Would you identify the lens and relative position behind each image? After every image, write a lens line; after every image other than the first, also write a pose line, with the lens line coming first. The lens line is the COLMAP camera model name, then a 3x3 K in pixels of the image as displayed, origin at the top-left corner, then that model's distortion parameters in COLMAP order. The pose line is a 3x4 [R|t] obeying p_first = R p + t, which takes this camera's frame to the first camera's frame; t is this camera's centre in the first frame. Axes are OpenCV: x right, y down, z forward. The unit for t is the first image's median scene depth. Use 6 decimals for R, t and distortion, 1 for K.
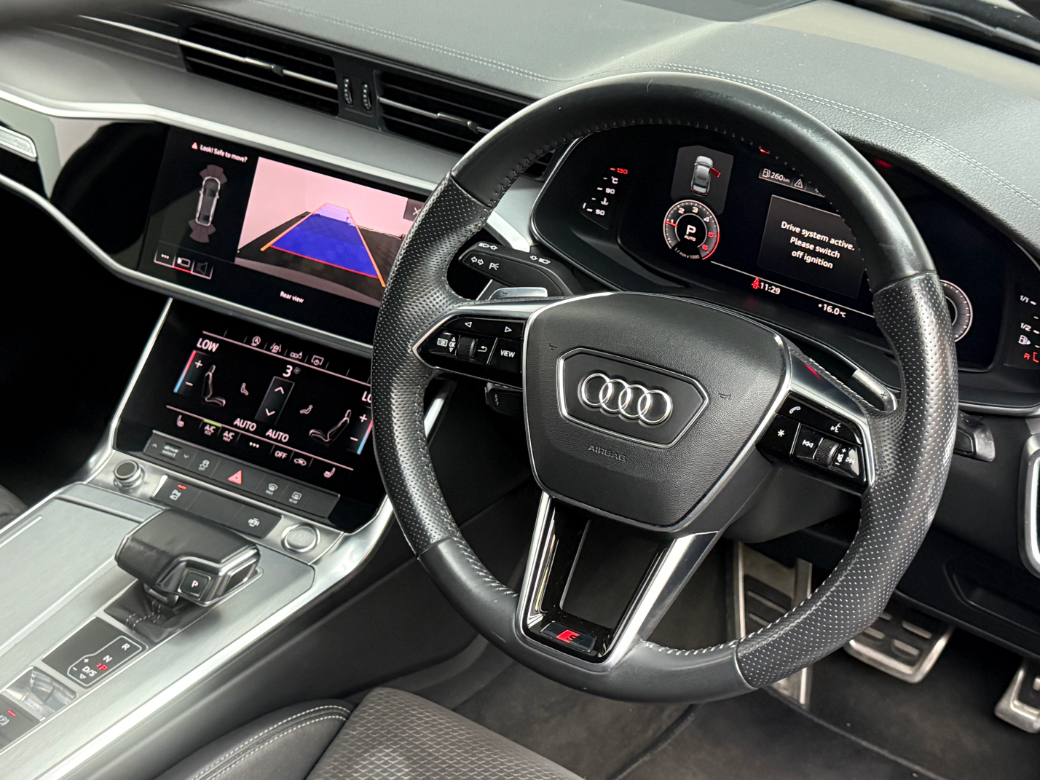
lens RADIAL K [[1423.9, 0, 520.0], [0, 1423.9, 390.0], [0, 0, 1]] dist [0.132374, -0.063061]
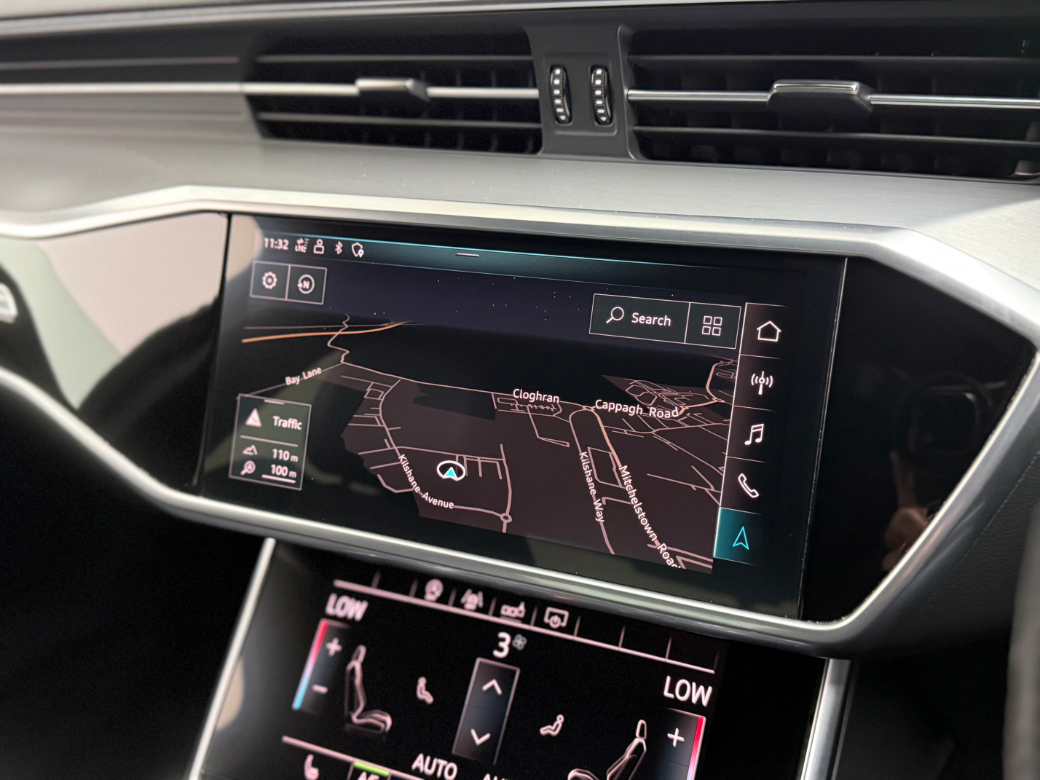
lens RADIAL K [[1000.5, 0, 520.0], [0, 1000.5, 390.0], [0, 0, 1]] dist [0.199880, -0.512331]
pose [[0.990194, -0.135756, -0.032964, -0.131669], [0.131667, 0.985764, -0.104563, -0.065686], [0.046690, 0.099197, 0.993972, 0.626522]]
